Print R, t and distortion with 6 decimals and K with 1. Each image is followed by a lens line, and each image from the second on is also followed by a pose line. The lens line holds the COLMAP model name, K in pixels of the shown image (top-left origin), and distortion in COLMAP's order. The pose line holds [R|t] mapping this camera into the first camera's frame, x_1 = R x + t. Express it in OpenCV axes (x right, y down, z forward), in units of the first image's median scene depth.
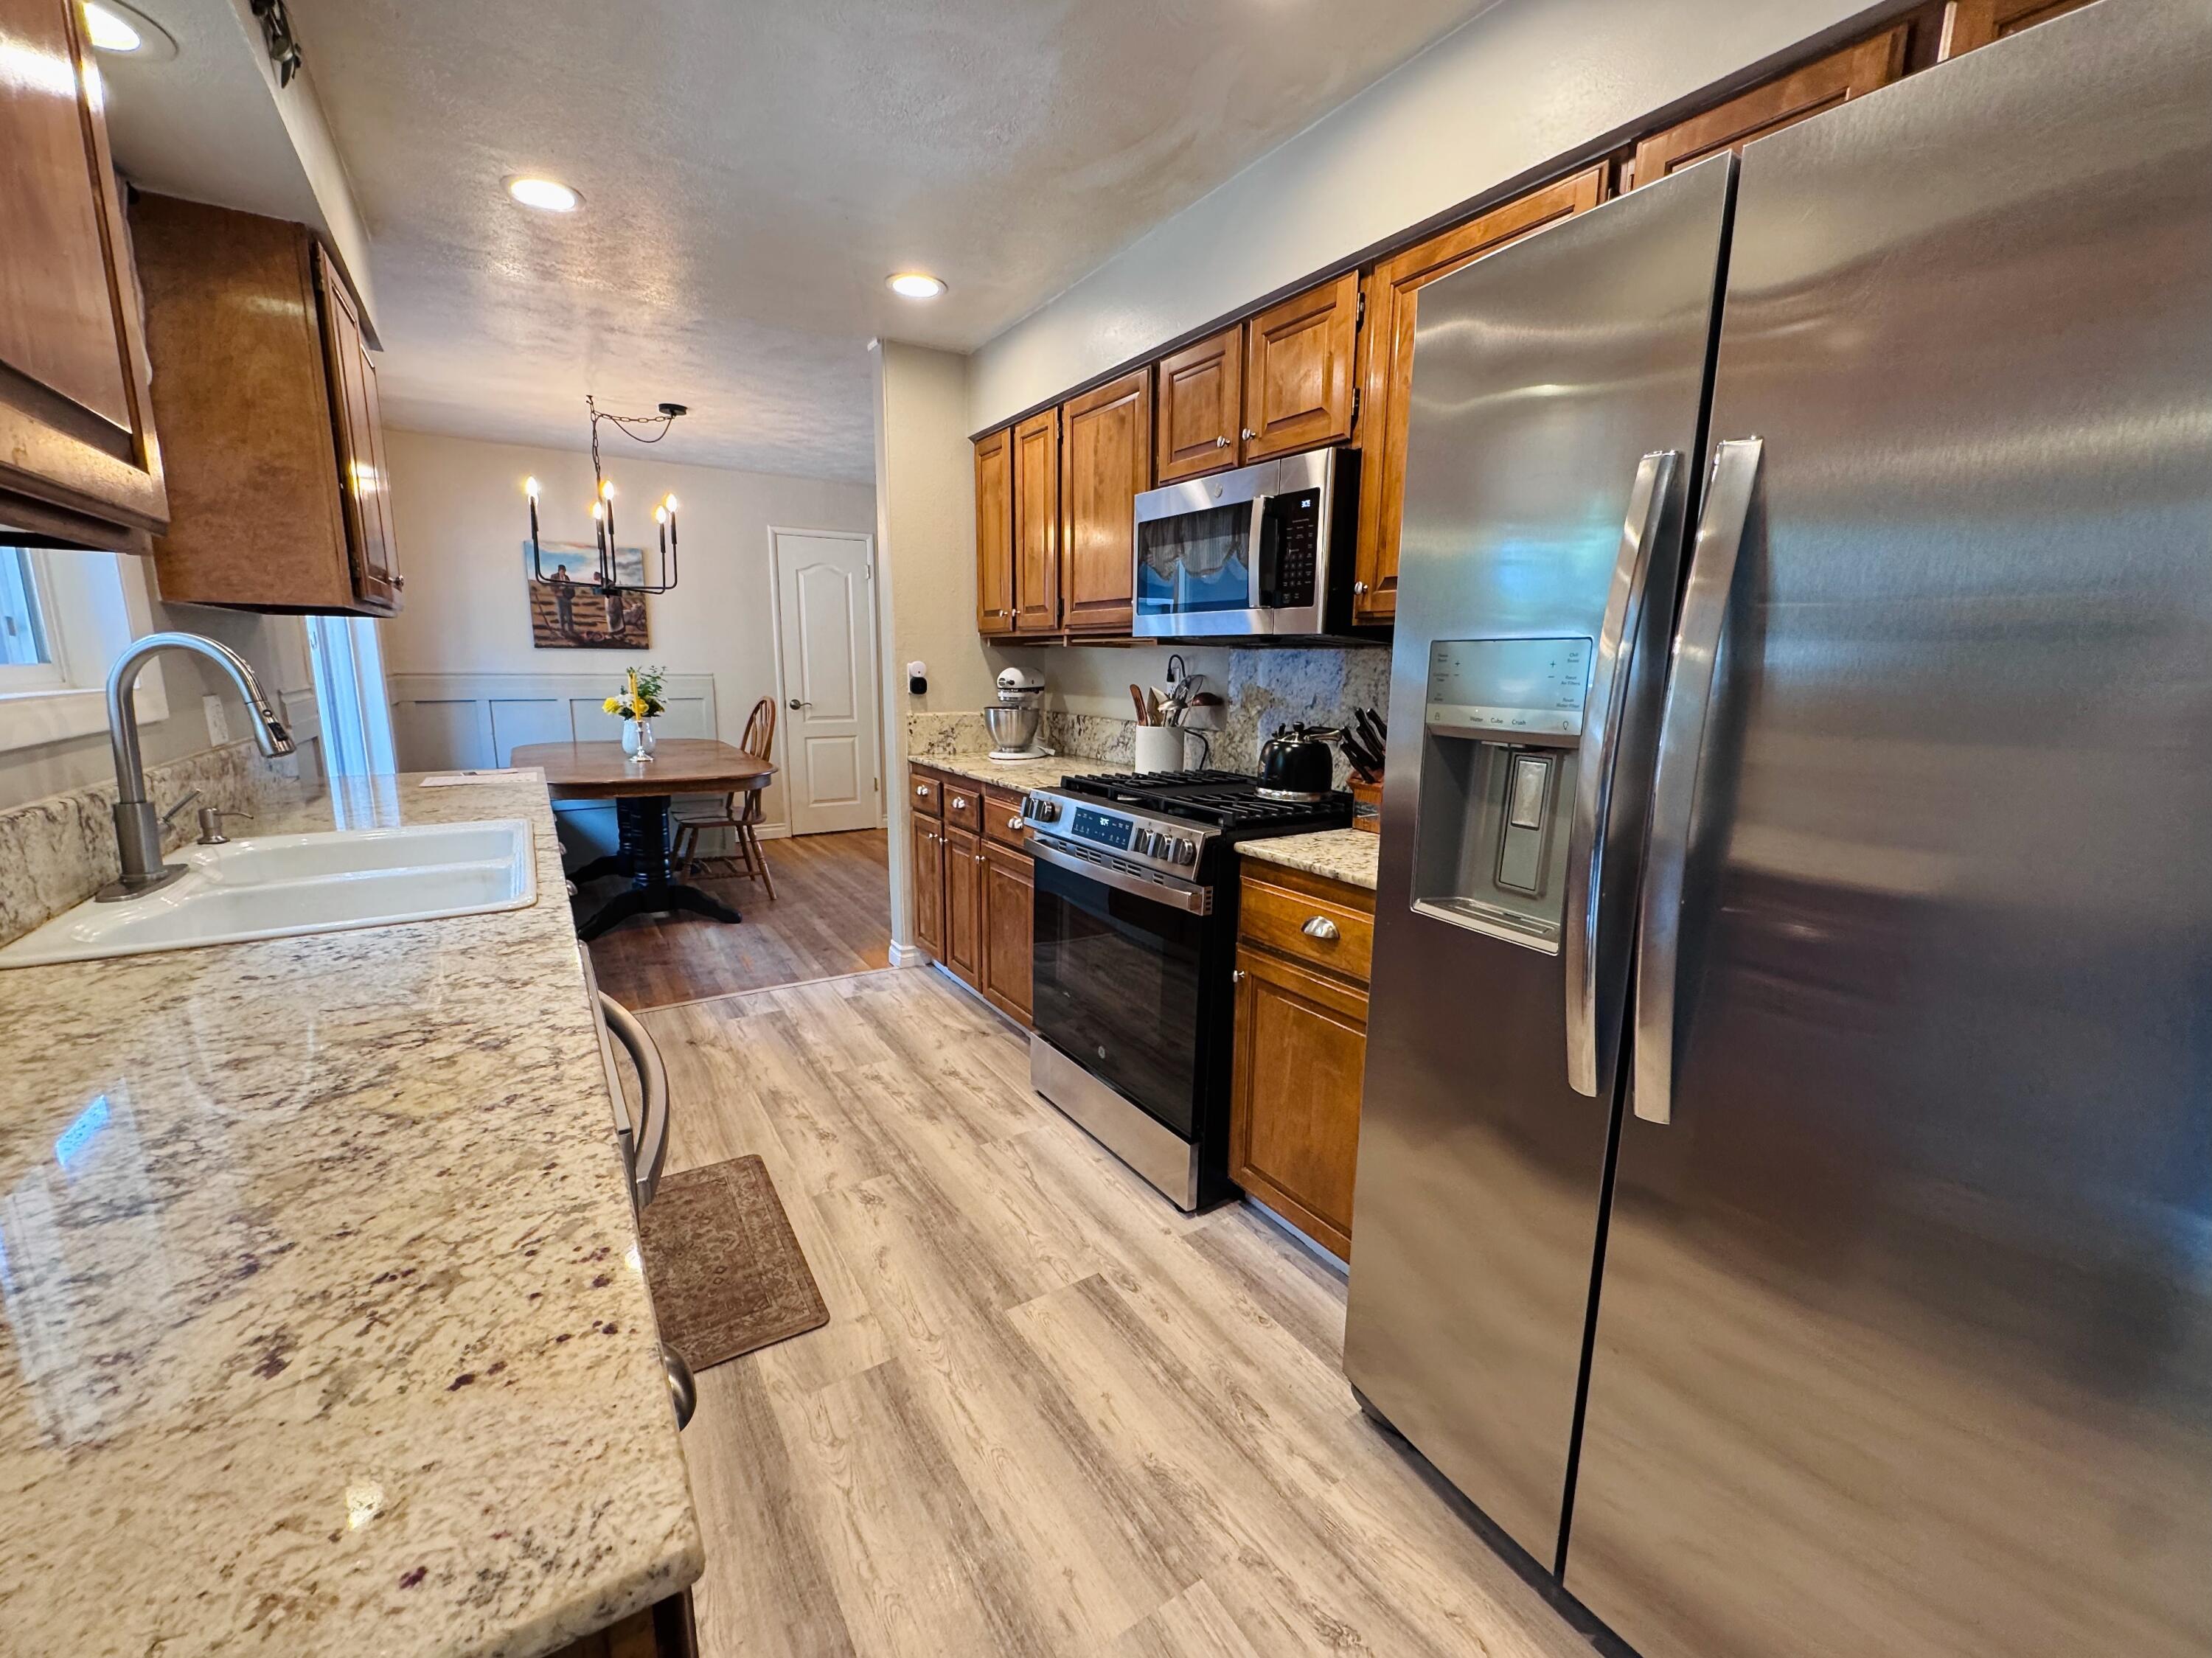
lens RADIAL K [[889.0, 0, 1114.3], [0, 889.0, 840.4], [0, 0, 1]] dist [-0.002151, 0.000284]
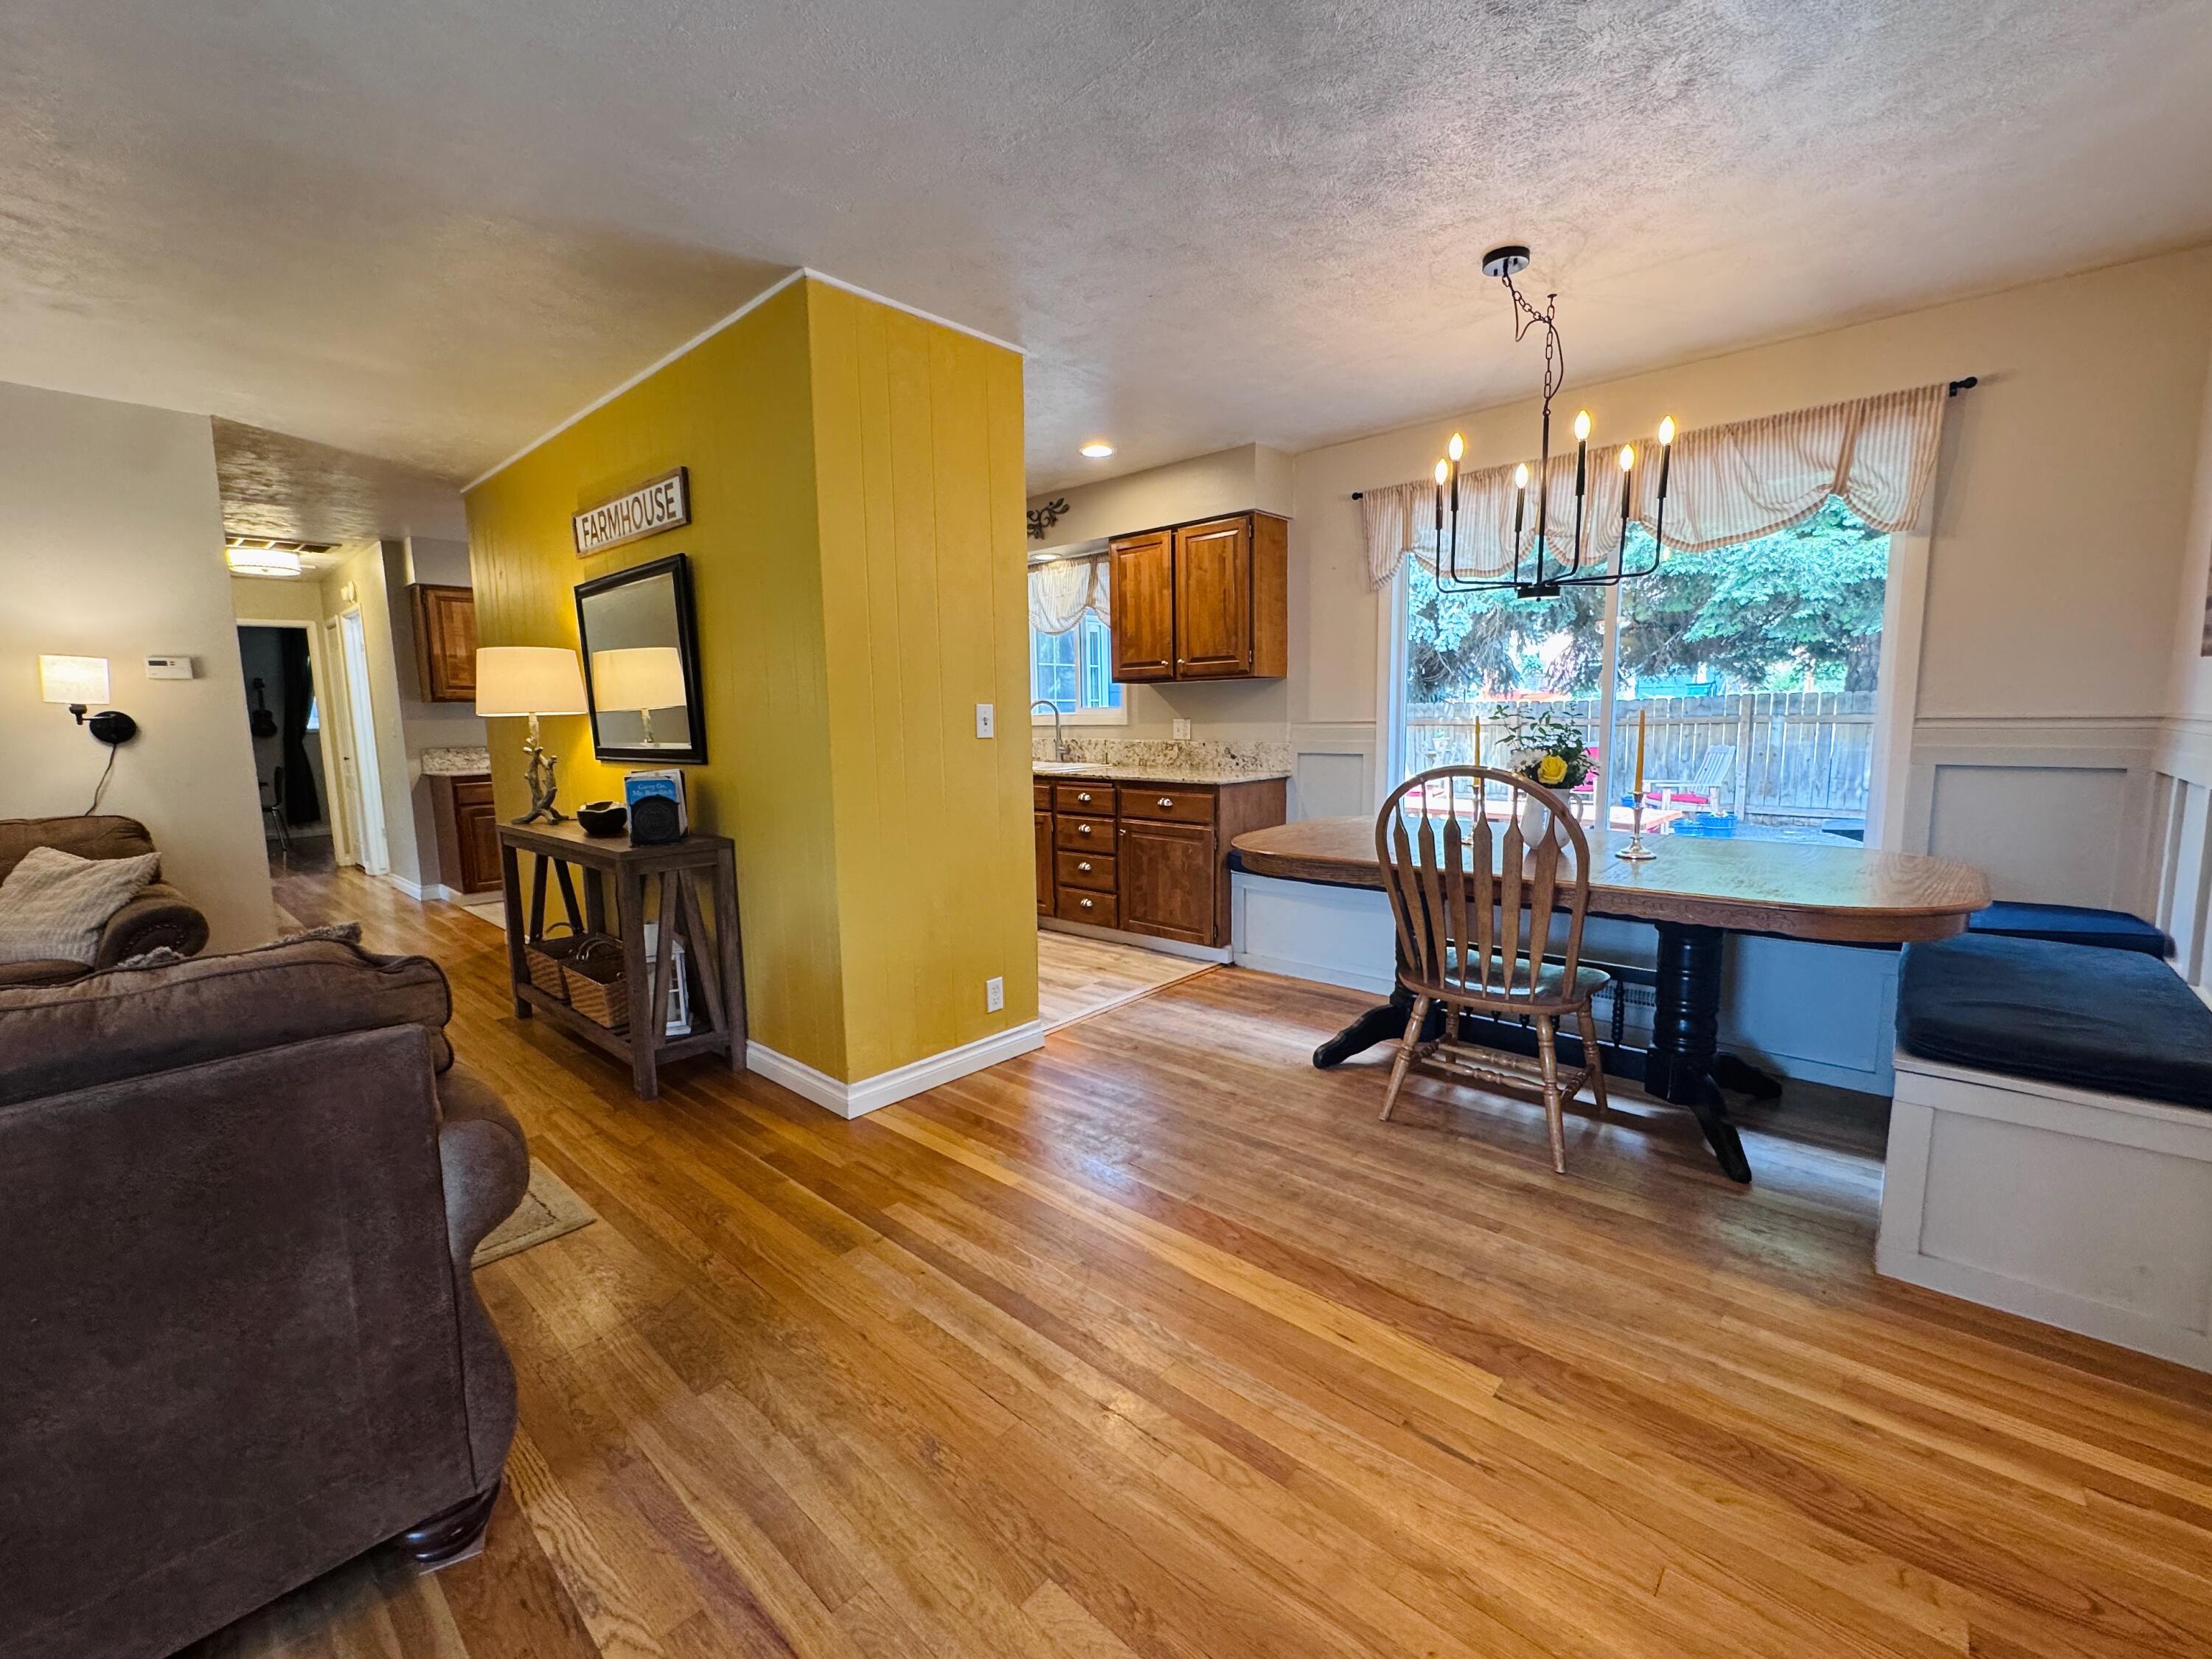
lens RADIAL K [[889.0, 0, 1120.2], [0, 889.0, 830.2], [0, 0, 1]] dist [-0.002151, 0.000284]
pose [[-0.967583, 0.034775, -0.250147, -0.132736], [-0.045559, 0.950191, 0.308322, -0.361723], [0.248410, 0.309723, -0.917804, 1.925652]]
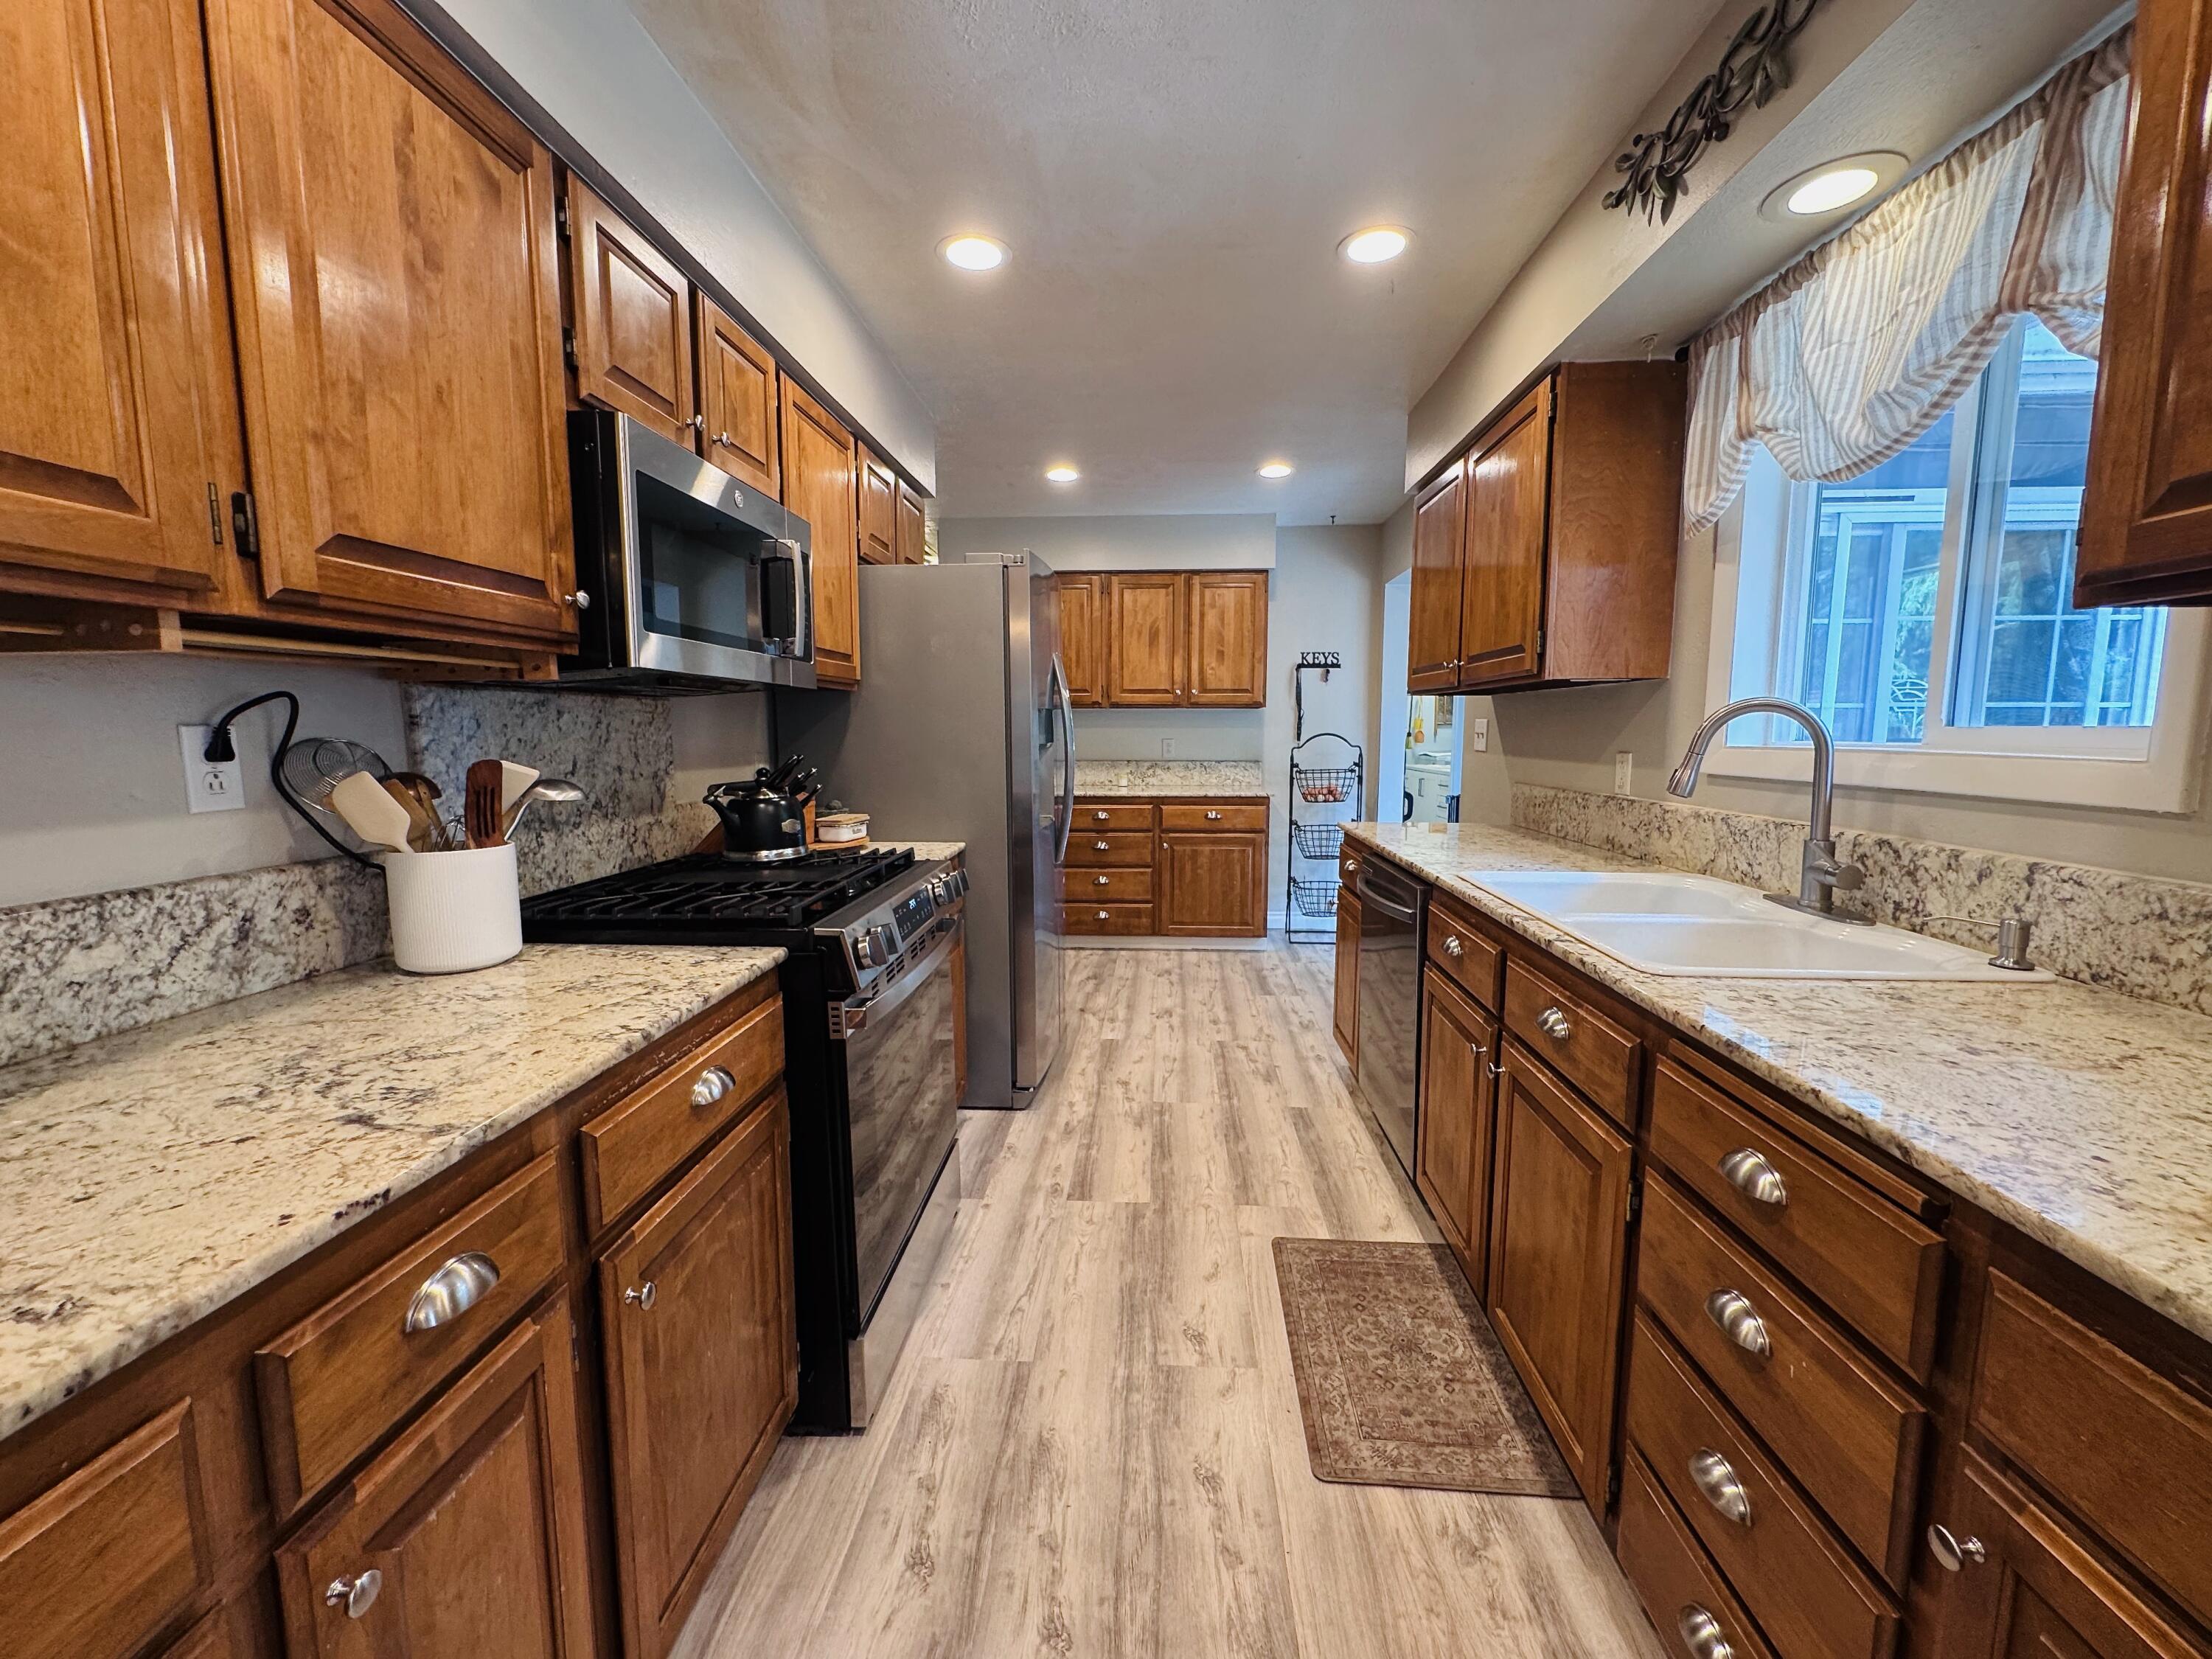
lens RADIAL K [[889.0, 0, 1092.9], [0, 889.0, 830.0], [0, 0, 1]] dist [-0.002151, 0.000284]
pose [[-0.792066, -0.082061, 0.604894, -0.413111], [0.108013, 0.956446, 0.271189, -0.189331], [-0.600803, 0.280136, -0.748705, 0.958271]]
